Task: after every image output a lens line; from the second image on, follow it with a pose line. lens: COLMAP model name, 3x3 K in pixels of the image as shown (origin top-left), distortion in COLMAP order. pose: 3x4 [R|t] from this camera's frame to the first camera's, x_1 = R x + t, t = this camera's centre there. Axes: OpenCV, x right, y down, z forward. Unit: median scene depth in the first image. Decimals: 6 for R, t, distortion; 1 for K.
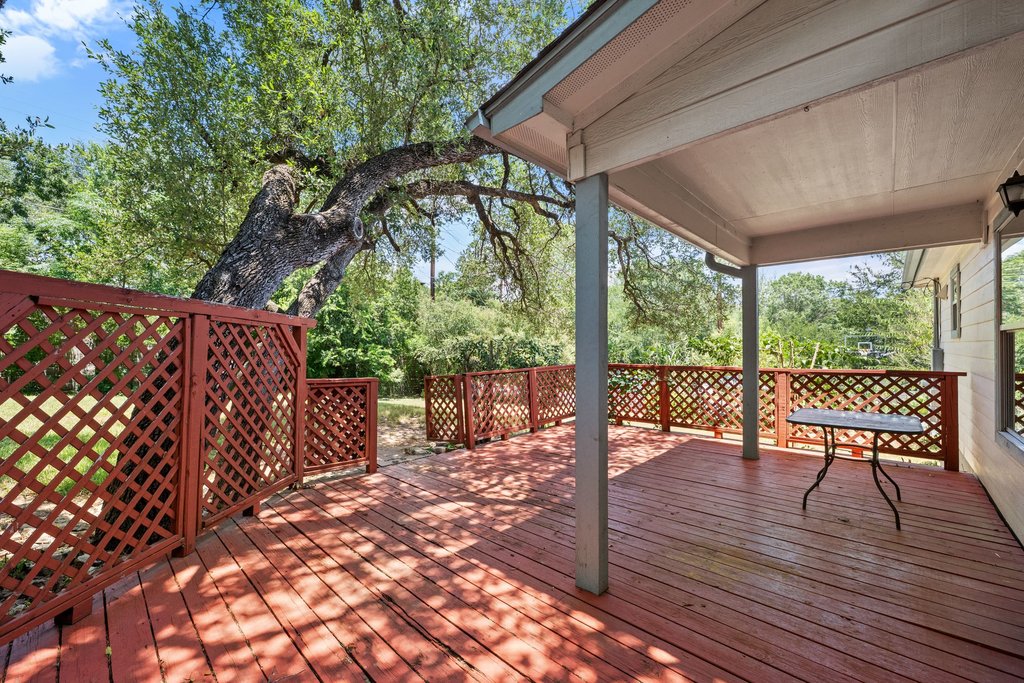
lens RADIAL K [[405.0, 0, 512.4], [0, 405.0, 344.6], [0, 0, 1]] dist [0.000164, 0.000356]
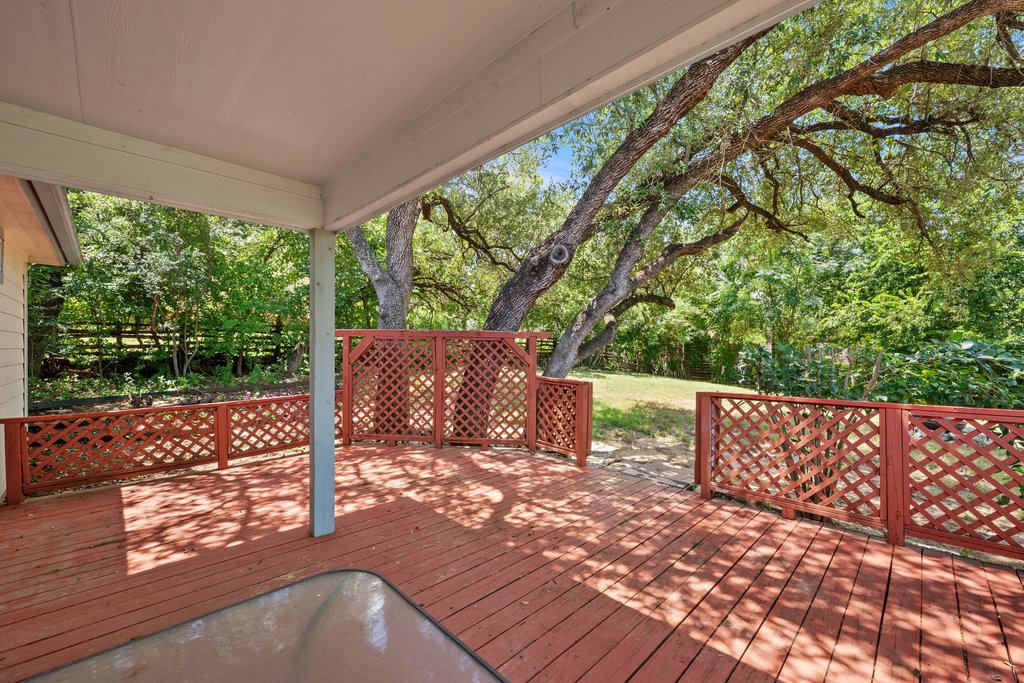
lens RADIAL K [[405.0, 0, 512.4], [0, 405.0, 344.6], [0, 0, 1]] dist [0.000164, 0.000356]
pose [[-0.038556, -0.009000, -0.999216, 1.082108], [0.002656, 0.999955, -0.009109, -0.012012], [0.999253, -0.003006, -0.038530, 1.200823]]
